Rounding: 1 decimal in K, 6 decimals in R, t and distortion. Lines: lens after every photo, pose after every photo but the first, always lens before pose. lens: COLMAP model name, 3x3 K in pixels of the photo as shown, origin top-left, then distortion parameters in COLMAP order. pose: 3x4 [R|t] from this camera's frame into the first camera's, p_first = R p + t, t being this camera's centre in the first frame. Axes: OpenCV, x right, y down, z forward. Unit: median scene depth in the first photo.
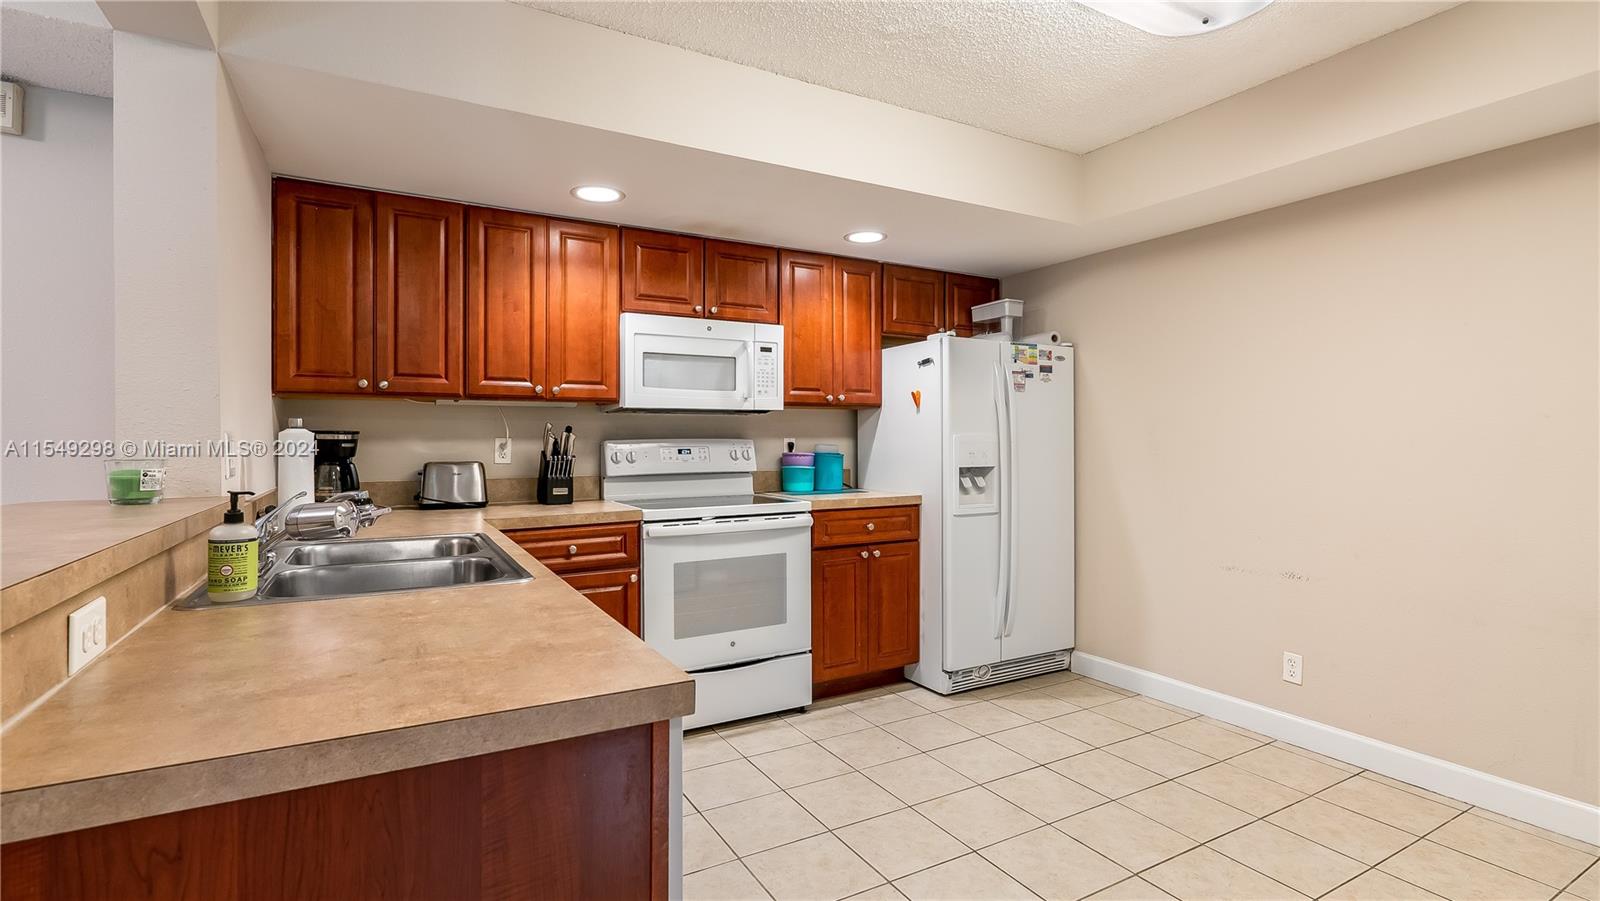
lens RADIAL K [[739.0, 0, 800.0], [0, 739.0, 439.9], [0, 0, 1]] dist [-0.004998, -0.000229]
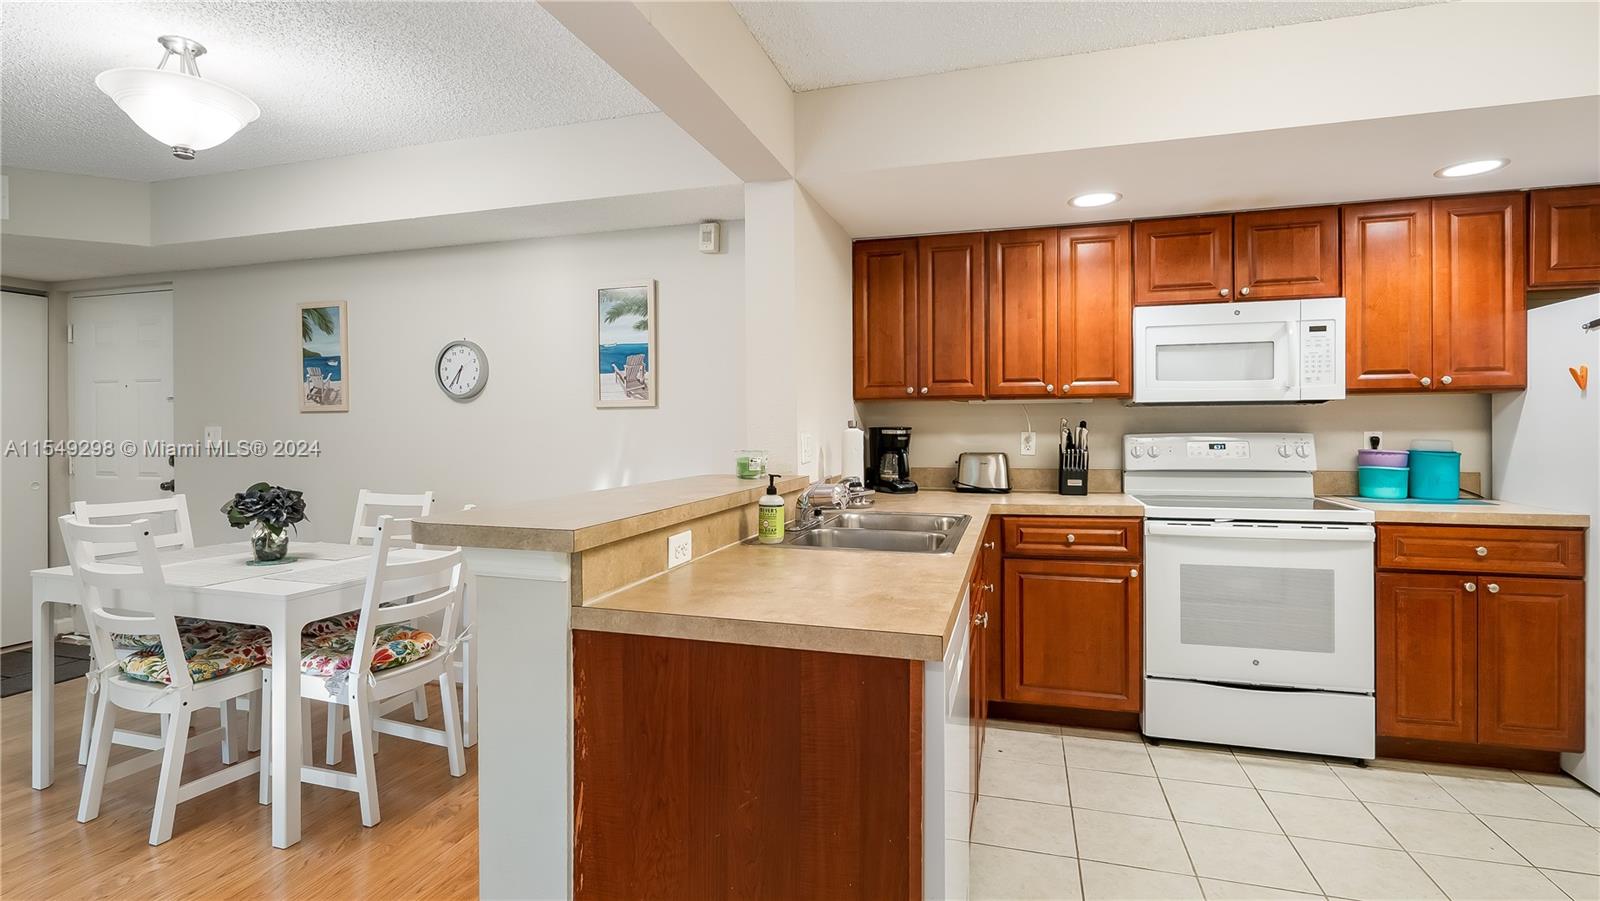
lens RADIAL K [[748.2, 0, 798.0], [0, 748.2, 429.0], [0, 0, 1]] dist [-0.003386, -0.000678]
pose [[0.695631, 0.001433, -0.718398, 0.158691], [0.003117, 0.999983, 0.005013, -0.013273], [0.718392, -0.005726, 0.695615, -0.028739]]
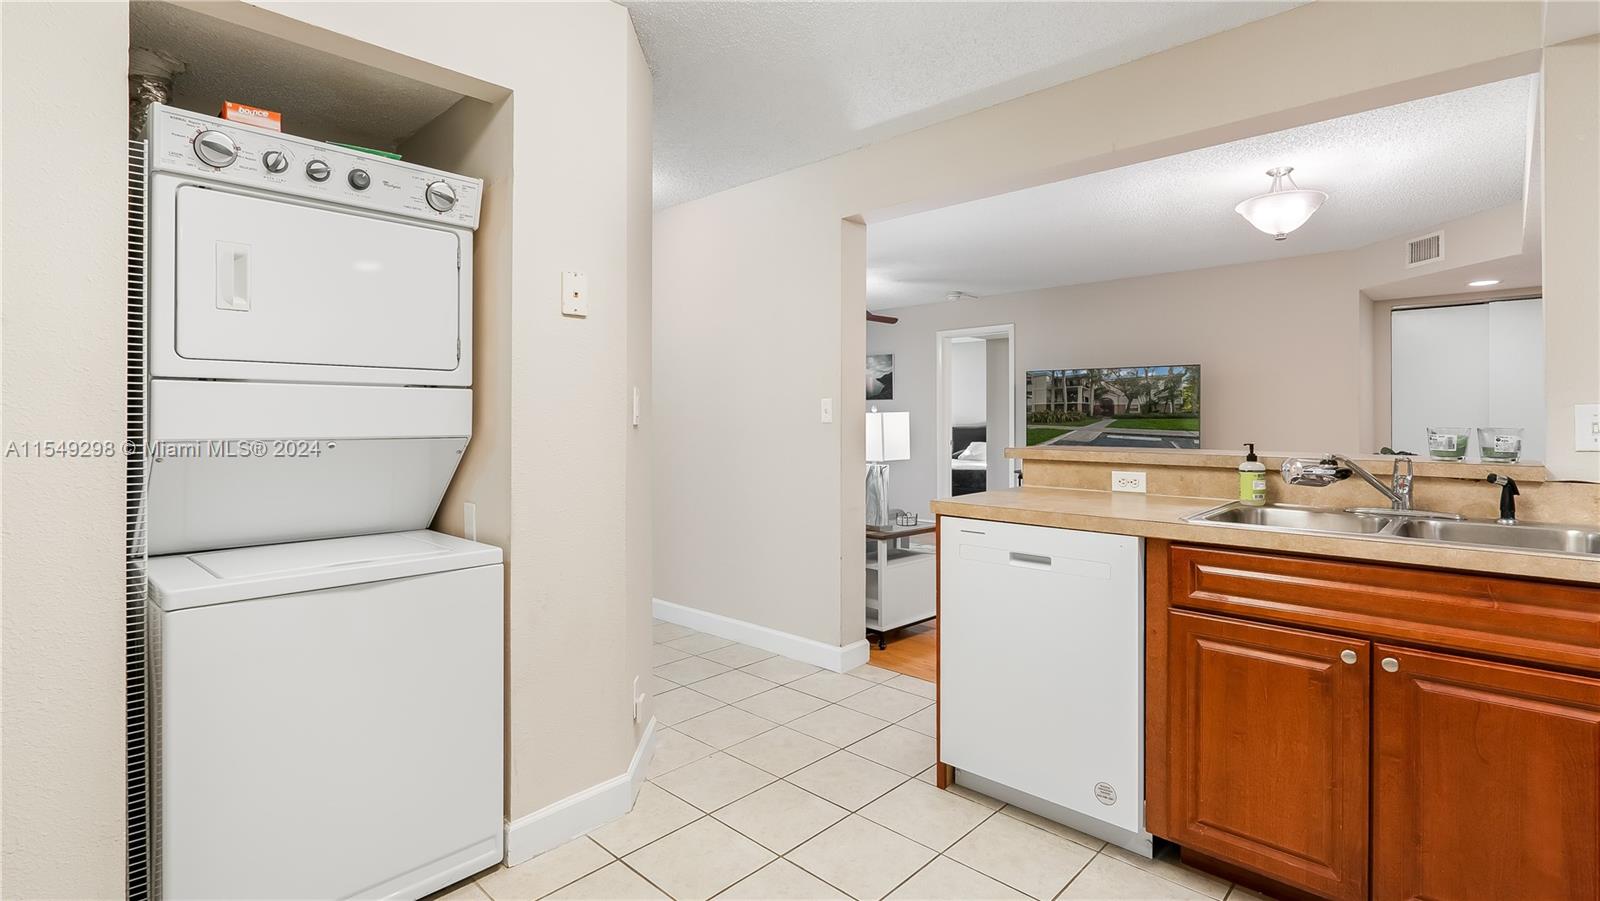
lens RADIAL K [[747.5, 0, 805.1], [0, 747.5, 418.6], [0, 0, 1]] dist [-0.003788, -0.000530]
pose [[-0.953721, 0.002504, -0.300682, 0.283662], [0.002008, 0.999996, 0.001959, 0.002534], [0.300686, 0.001264, -0.953723, 0.884543]]
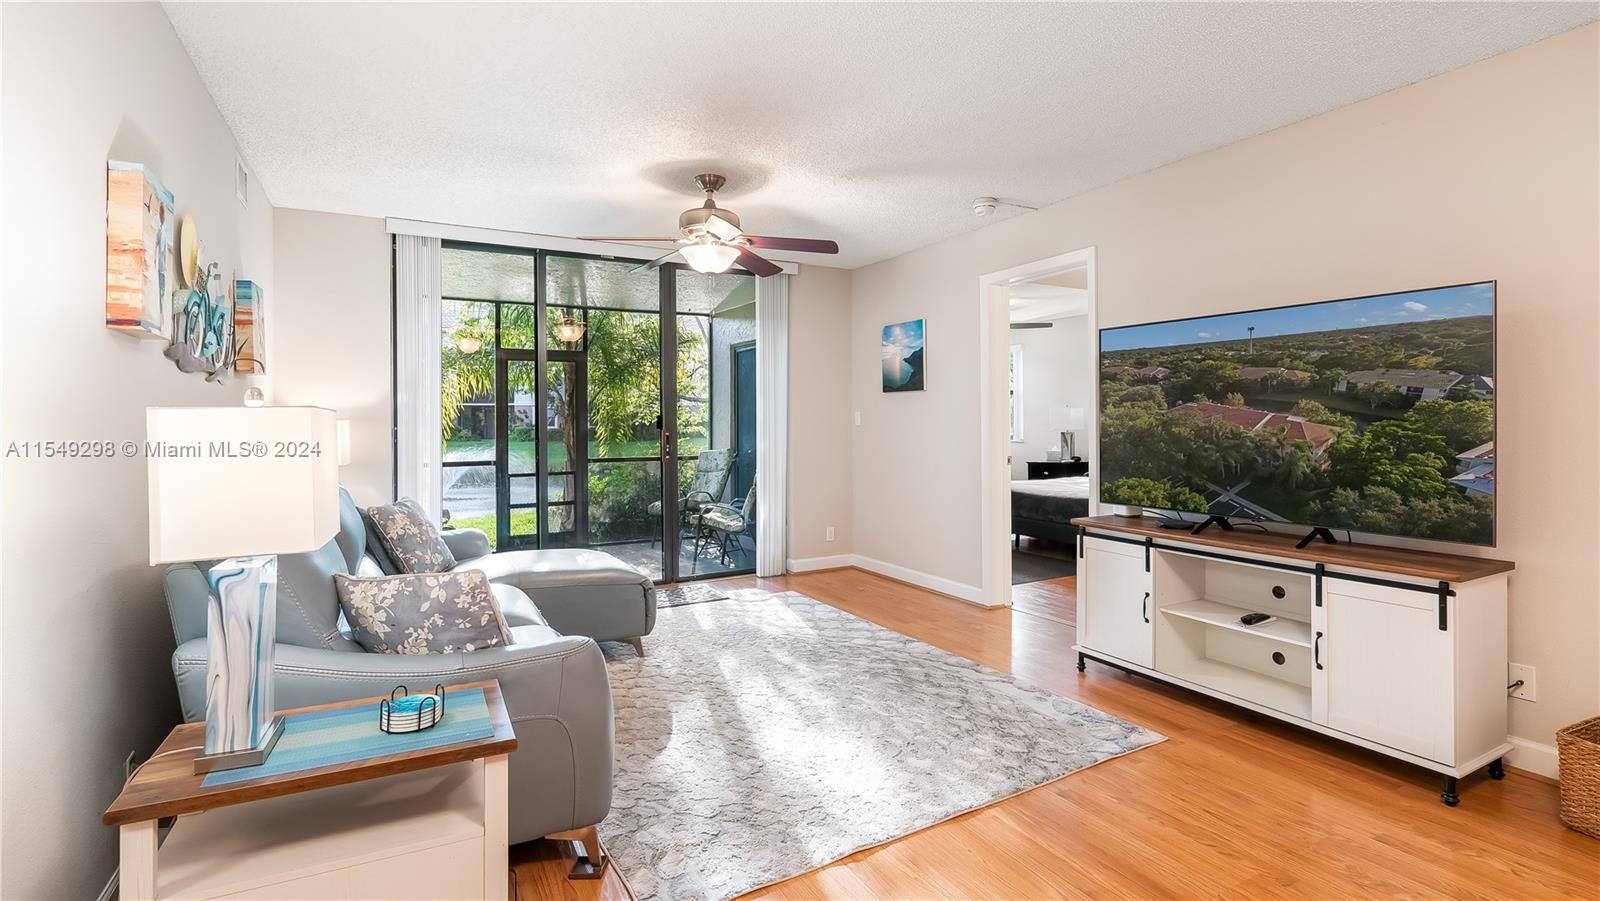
lens RADIAL K [[747.5, 0, 805.1], [0, 747.5, 418.6], [0, 0, 1]] dist [-0.003788, -0.000530]
pose [[-0.999946, 0.009010, 0.005098, -0.491391], [0.009001, 0.999958, -0.001848, 0.004460], [-0.005114, -0.001802, -0.999985, 0.186426]]
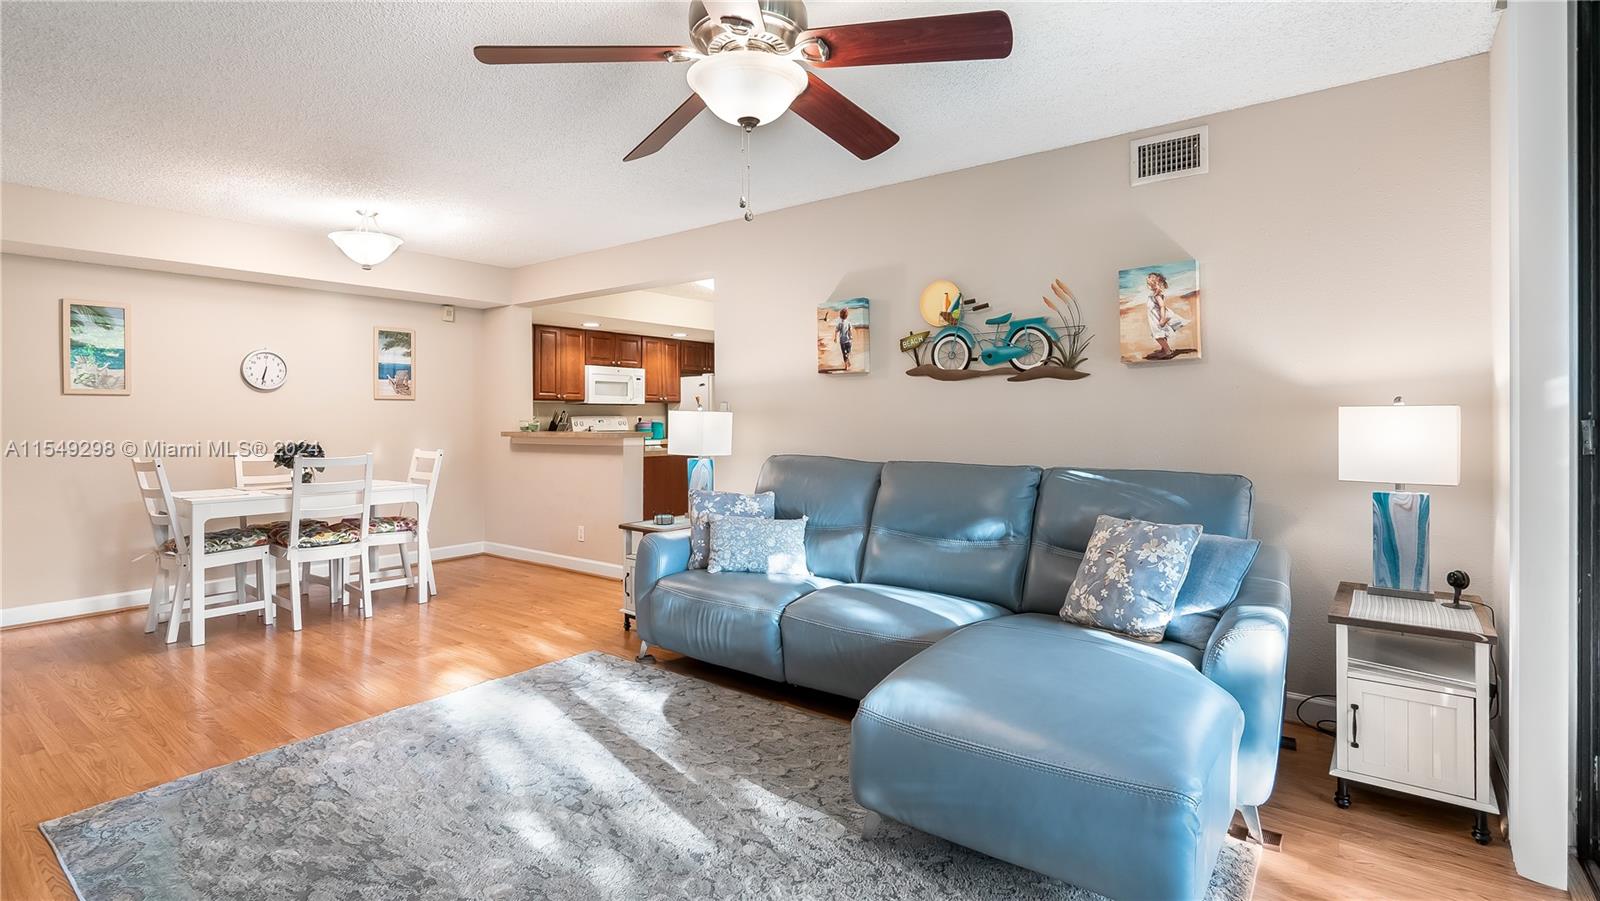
lens RADIAL K [[743.8, 0, 803.8], [0, 743.8, 425.7], [0, 0, 1]] dist [-0.005993, 0.000176]
pose [[0.917487, -0.005006, 0.397734, -0.530319], [0.001760, 0.999962, 0.008526, 0.010831], [-0.397761, -0.007123, 0.917461, -1.481796]]
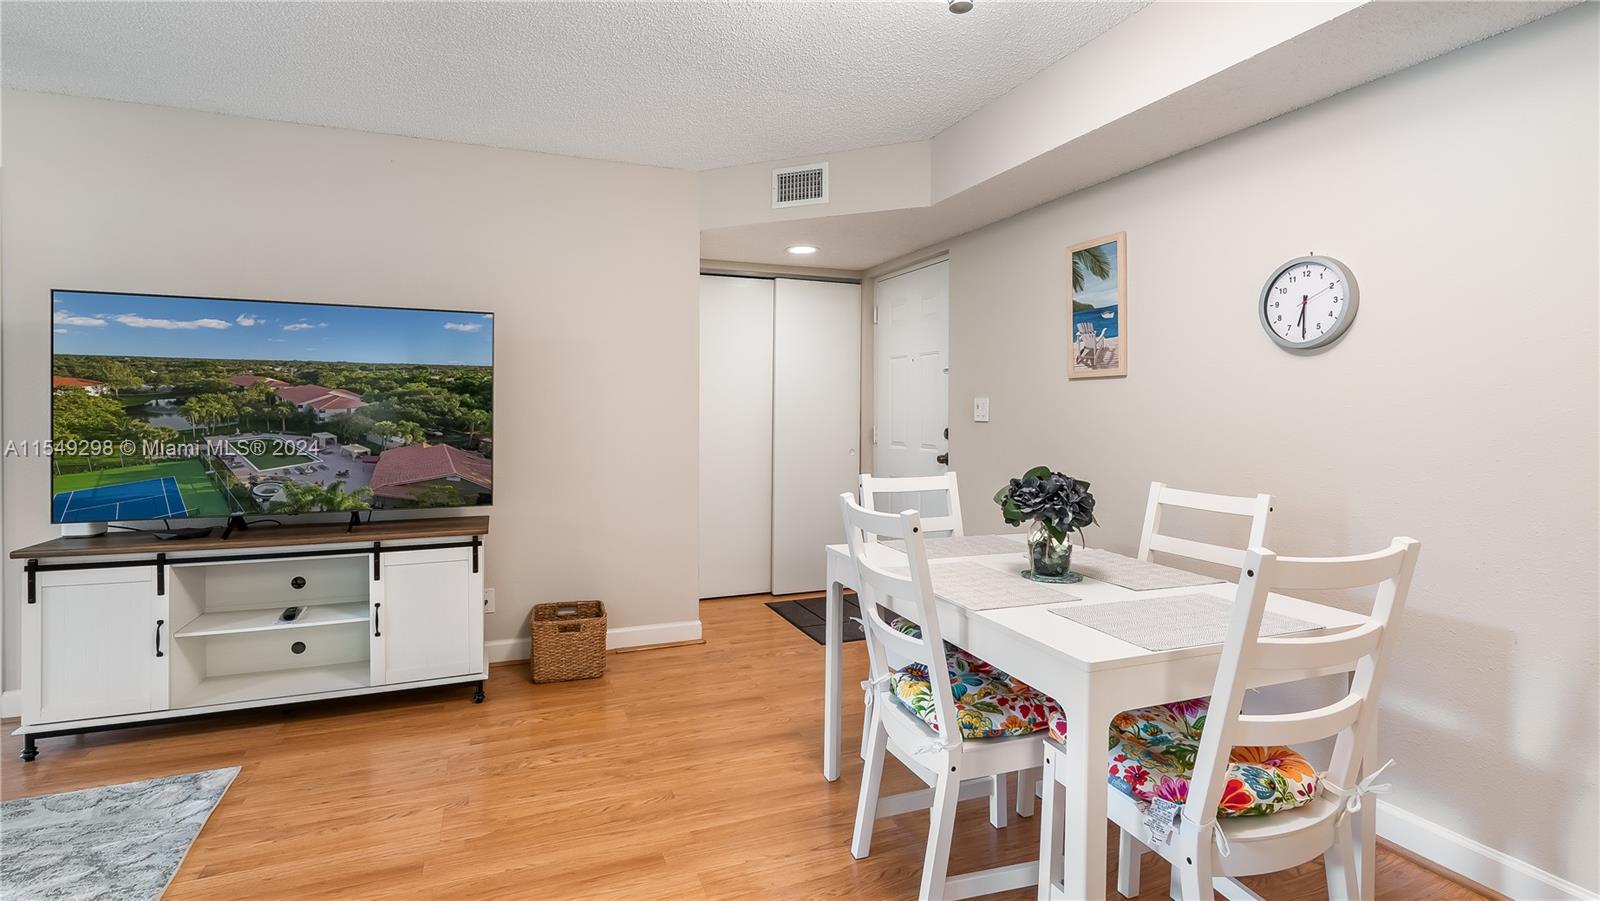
lens RADIAL K [[747.5, 0, 805.1], [0, 747.5, 418.6], [0, 0, 1]] dist [-0.003788, -0.000530]
pose [[-0.118120, 0.013958, -0.992901, -0.222246], [-0.003152, 0.999891, 0.014431, 0.001669], [0.992994, 0.004834, -0.118063, 0.001274]]
